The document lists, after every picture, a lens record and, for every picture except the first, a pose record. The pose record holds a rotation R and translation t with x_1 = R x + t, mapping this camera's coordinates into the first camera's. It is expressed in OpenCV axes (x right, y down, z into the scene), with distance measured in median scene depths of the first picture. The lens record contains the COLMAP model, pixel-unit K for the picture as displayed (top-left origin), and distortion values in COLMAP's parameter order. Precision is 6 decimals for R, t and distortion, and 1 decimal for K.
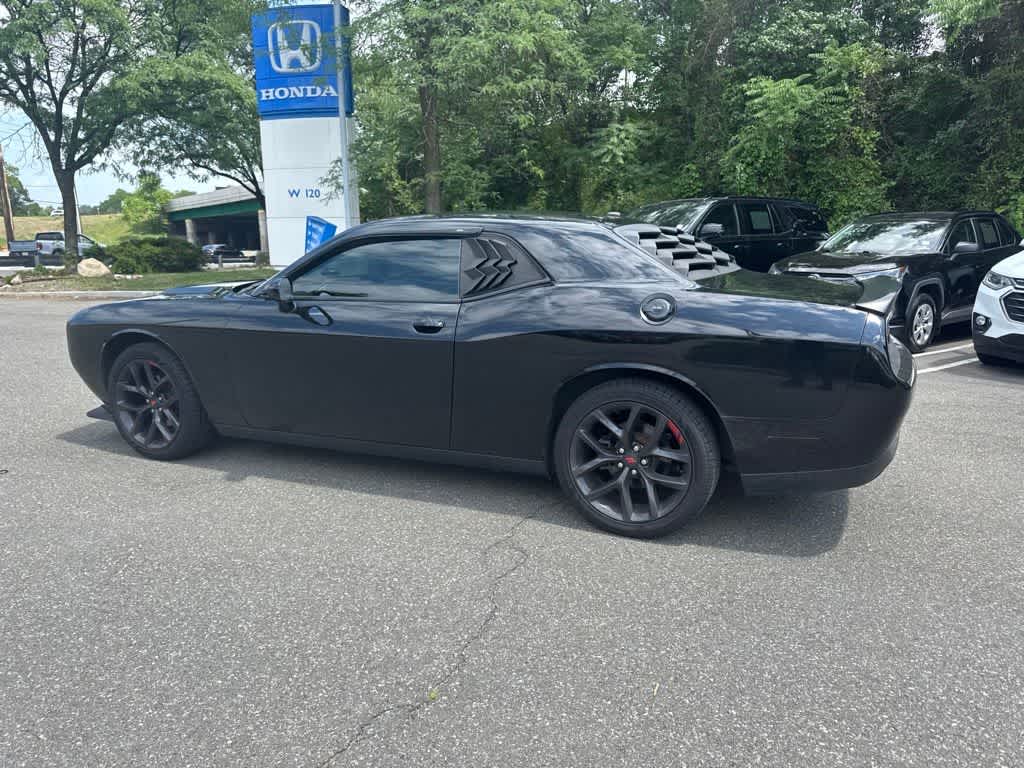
lens RADIAL K [[719.5, 0, 518.9], [0, 719.5, 381.8], [0, 0, 1]] dist [0.025144, -0.029747]
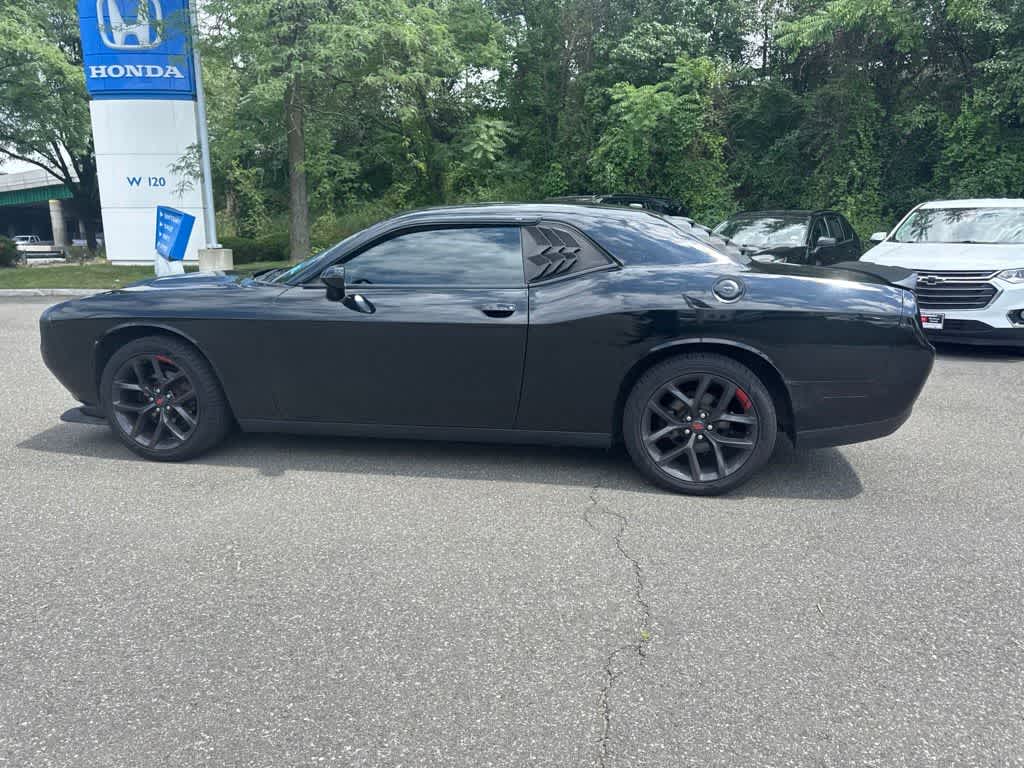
lens RADIAL K [[719.5, 0, 515.2], [0, 719.5, 382.7], [0, 0, 1]] dist [0.025144, -0.029747]
pose [[0.972770, -0.040838, 0.228147, -0.091048], [0.039332, 0.999164, 0.011144, 0.004364], [-0.228411, -0.001867, 0.973563, -0.005173]]
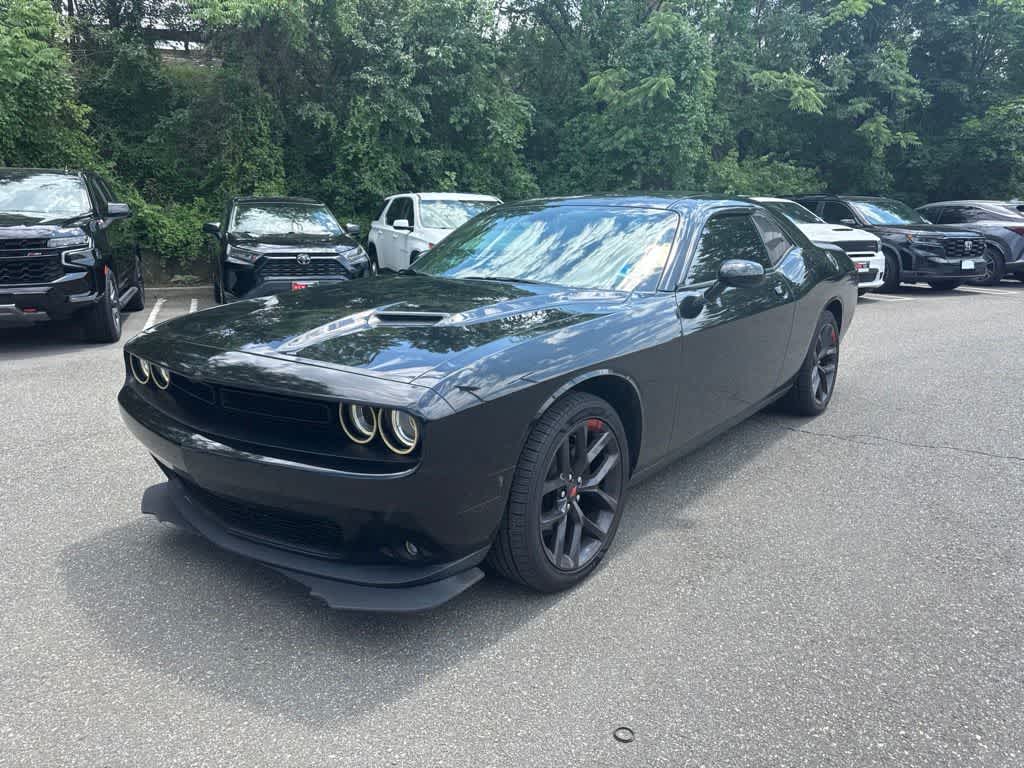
lens RADIAL K [[718.3, 0, 521.0], [0, 718.3, 381.4], [0, 0, 1]] dist [0.030568, -0.036535]
pose [[0.239349, -0.210887, 0.947755, -0.355630], [0.191253, 0.967243, 0.166923, -0.055804], [-0.951911, 0.141308, 0.271842, 0.290267]]
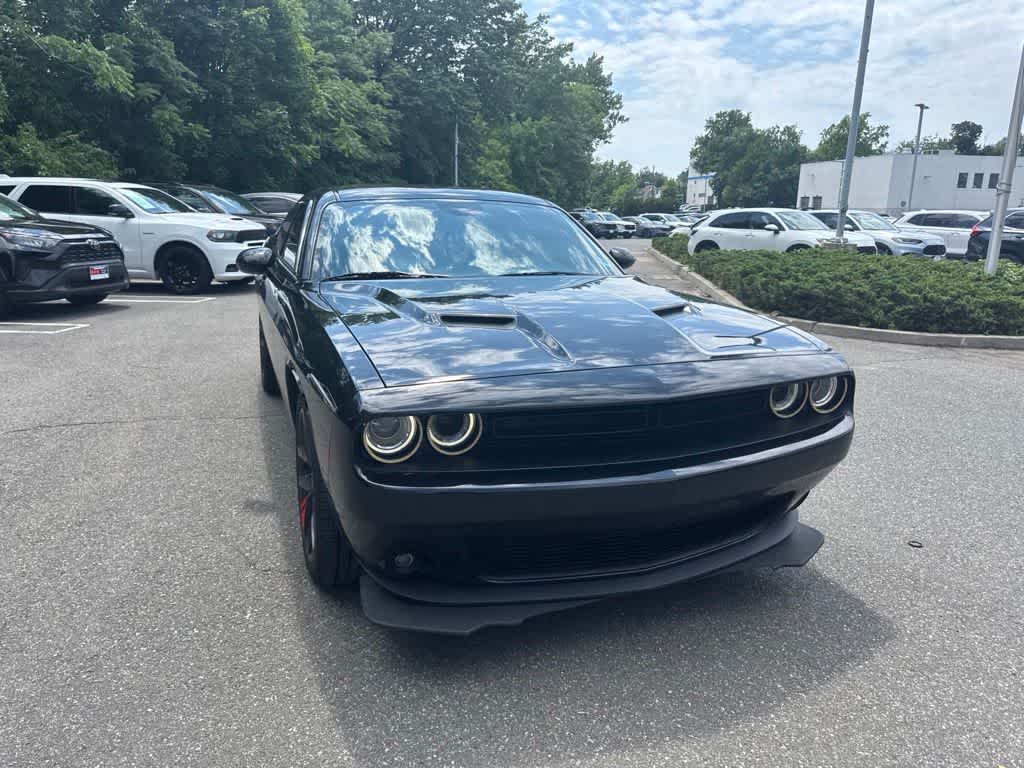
lens RADIAL K [[718.3, 0, 516.9], [0, 718.3, 381.9], [0, 0, 1]] dist [0.030568, -0.036535]
pose [[-0.710659, -0.168727, 0.683004, -0.288487], [0.127172, 0.924015, 0.360587, -0.105525], [-0.691947, 0.343113, -0.635202, 0.531280]]
